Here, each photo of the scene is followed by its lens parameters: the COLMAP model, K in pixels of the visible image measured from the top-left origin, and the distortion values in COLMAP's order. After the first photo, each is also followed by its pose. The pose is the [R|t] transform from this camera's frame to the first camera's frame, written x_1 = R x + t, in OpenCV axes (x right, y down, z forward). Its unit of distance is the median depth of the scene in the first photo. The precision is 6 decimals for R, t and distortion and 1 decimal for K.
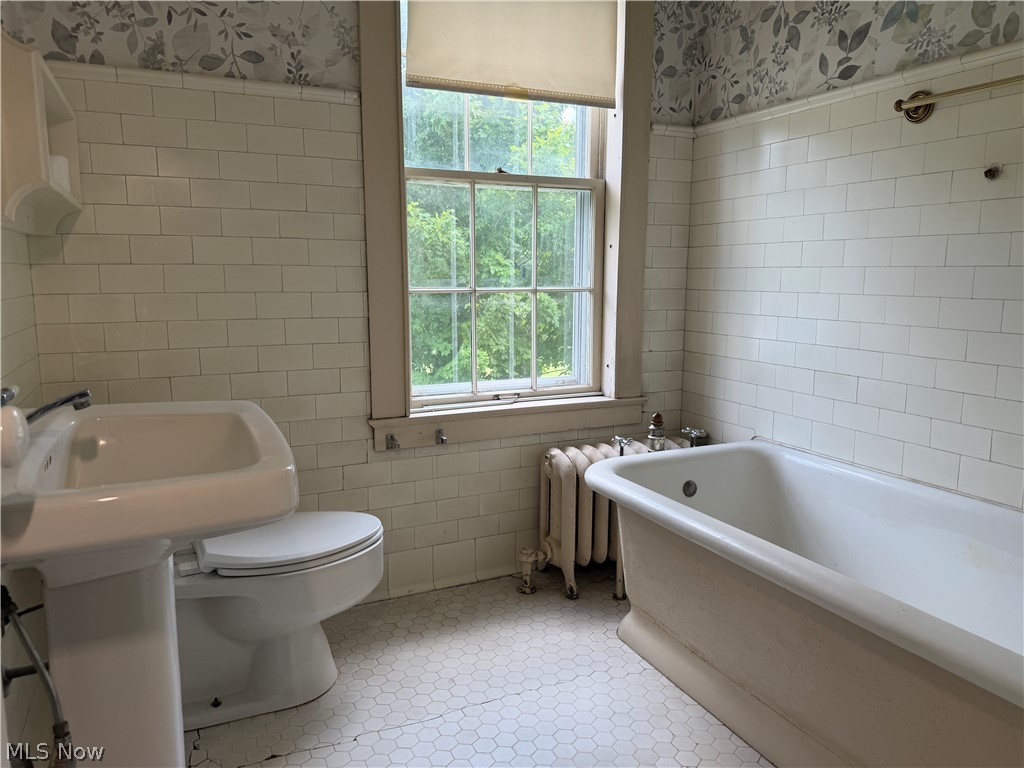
lens RADIAL K [[723.9, 0, 513.6], [0, 723.9, 384.6], [0, 0, 1]] dist [0.000250, -0.016247]
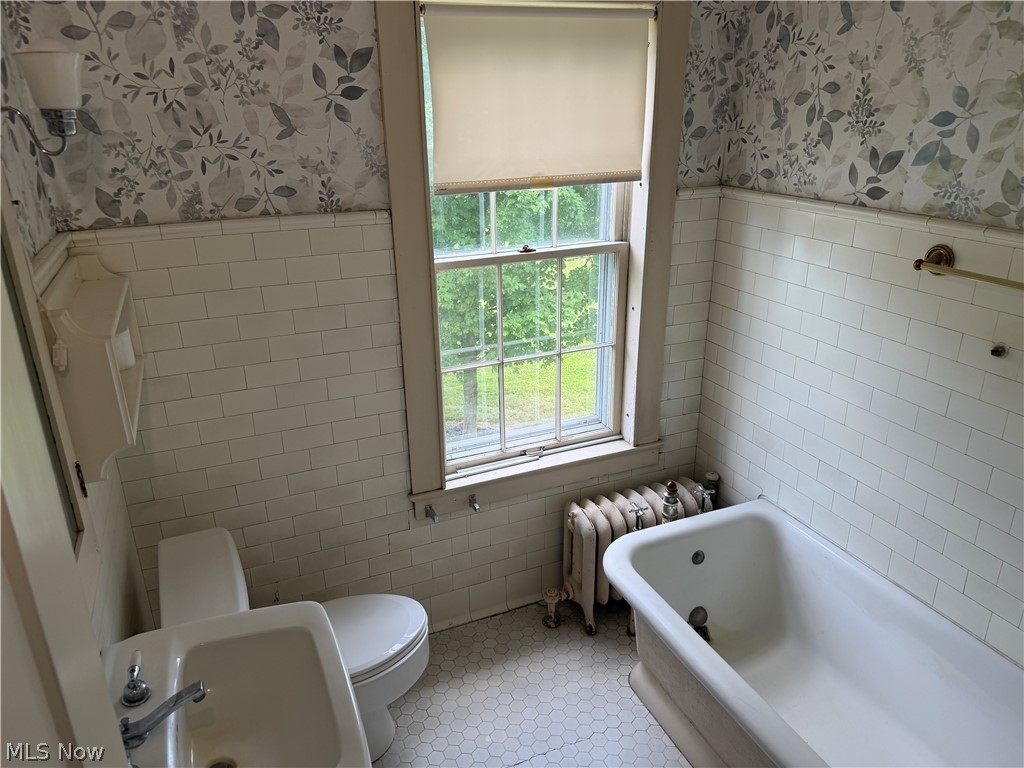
lens RADIAL K [[723.9, 0, 508.9], [0, 723.9, 388.2], [0, 0, 1]] dist [0.000250, -0.016247]
pose [[0.999246, -0.001735, -0.038785, -0.004138], [0.010128, 0.976058, 0.217273, -0.346275], [0.037479, -0.217502, 0.975340, -0.043482]]
